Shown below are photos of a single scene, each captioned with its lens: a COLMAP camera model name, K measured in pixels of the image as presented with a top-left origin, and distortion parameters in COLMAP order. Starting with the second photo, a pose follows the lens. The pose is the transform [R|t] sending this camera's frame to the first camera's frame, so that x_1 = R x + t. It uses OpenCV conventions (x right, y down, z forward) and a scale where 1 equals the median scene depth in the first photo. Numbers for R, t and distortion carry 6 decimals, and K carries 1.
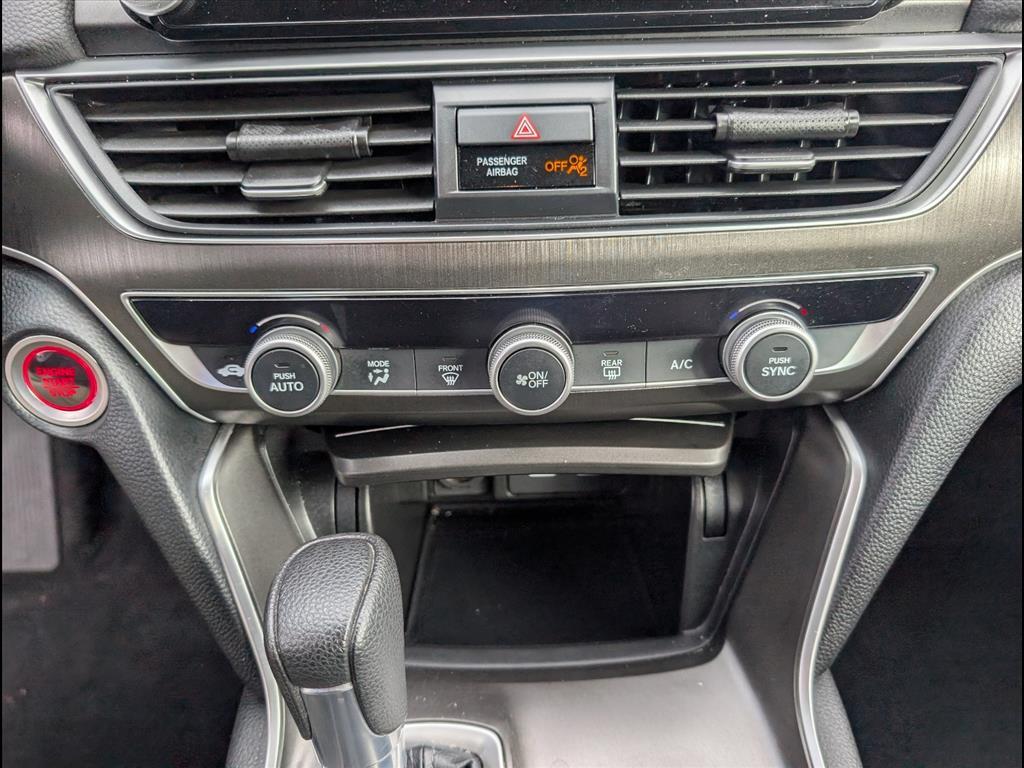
lens RADIAL K [[716.2, 0, 516.3], [0, 716.2, 399.4], [0, 0, 1]] dist [-0.019917, -0.012583]
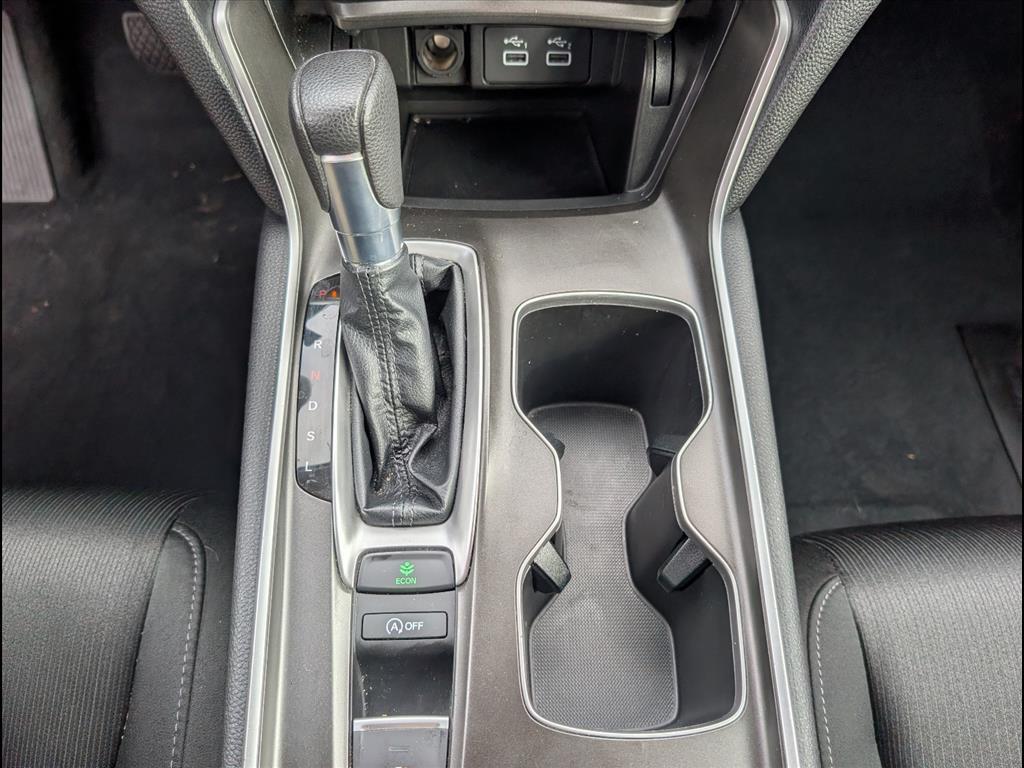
lens RADIAL K [[716.2, 0, 519.7], [0, 716.2, 367.5], [0, 0, 1]] dist [-0.019917, -0.012583]
pose [[0.998839, 0.016855, 0.045119, 0.002680], [-0.031562, 0.936664, 0.348804, 0.241329], [-0.036382, -0.349823, 0.936109, -0.288398]]
